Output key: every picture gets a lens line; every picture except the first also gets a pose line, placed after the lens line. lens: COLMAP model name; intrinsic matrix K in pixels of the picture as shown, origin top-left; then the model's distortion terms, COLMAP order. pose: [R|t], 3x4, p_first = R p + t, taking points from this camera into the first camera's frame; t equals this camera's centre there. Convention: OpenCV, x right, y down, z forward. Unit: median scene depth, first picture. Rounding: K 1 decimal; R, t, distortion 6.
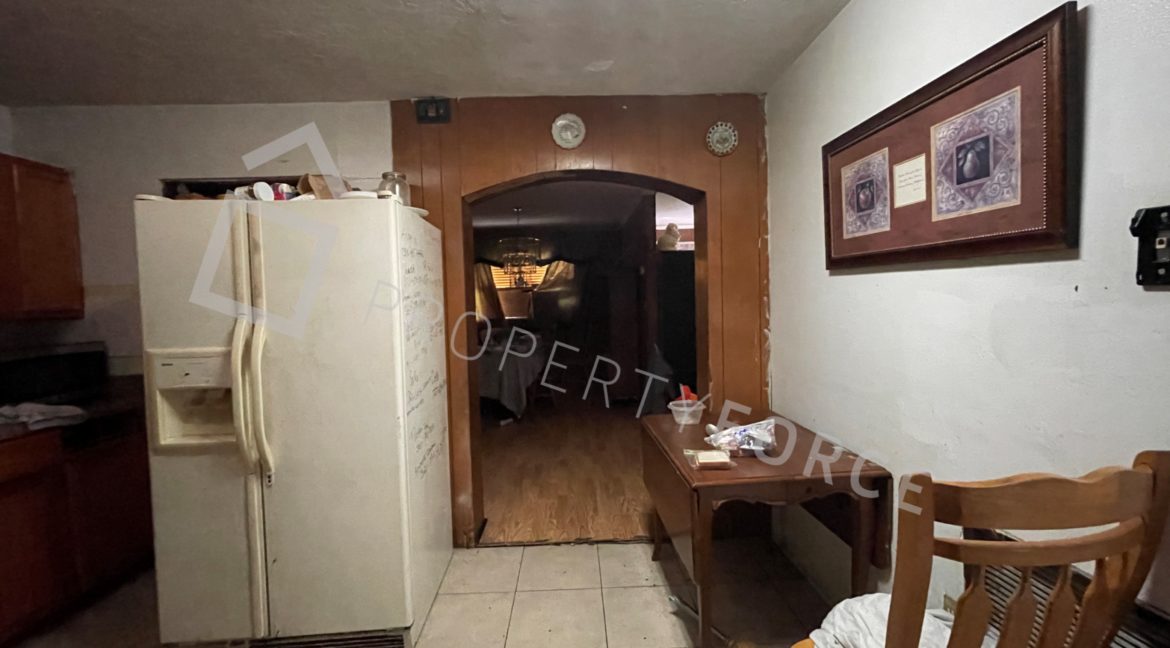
lens RADIAL K [[471.6, 0, 585.0], [0, 471.6, 324.0], [0, 0, 1]] dist [-0.002457, -0.000314]
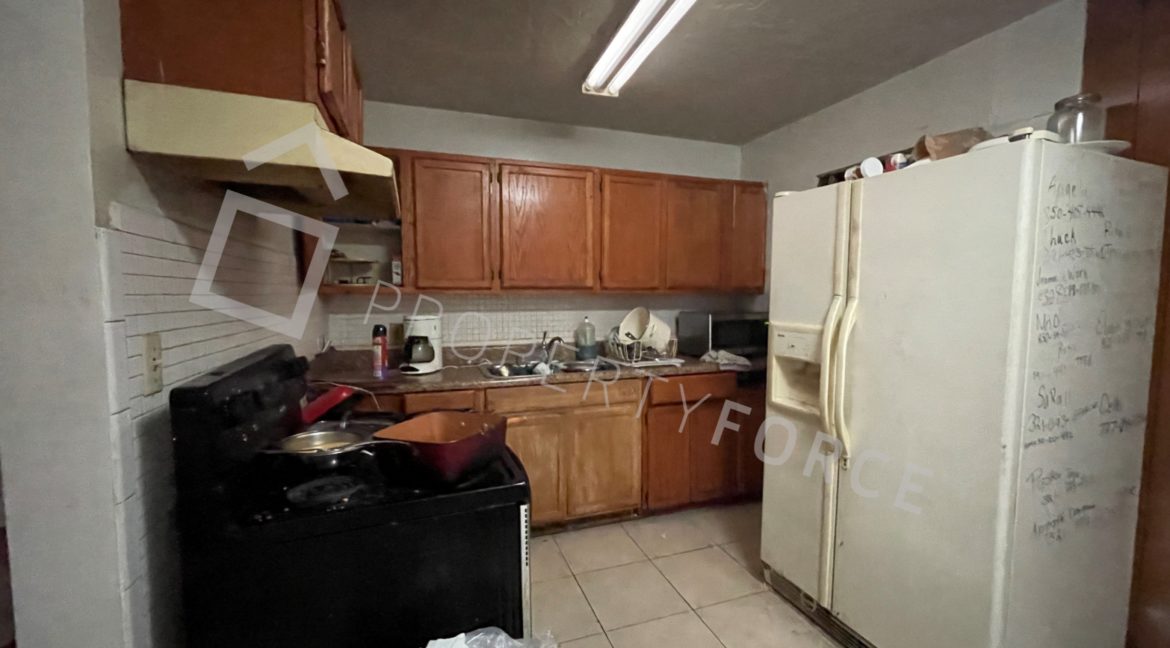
lens RADIAL K [[471.6, 0, 585.0], [0, 471.6, 324.0], [0, 0, 1]] dist [-0.002457, -0.000314]
pose [[0.299222, 0.093819, -0.949560, 0.079249], [-0.056072, 0.995164, 0.080655, -0.009825], [0.952535, 0.029110, 0.303035, 0.162797]]
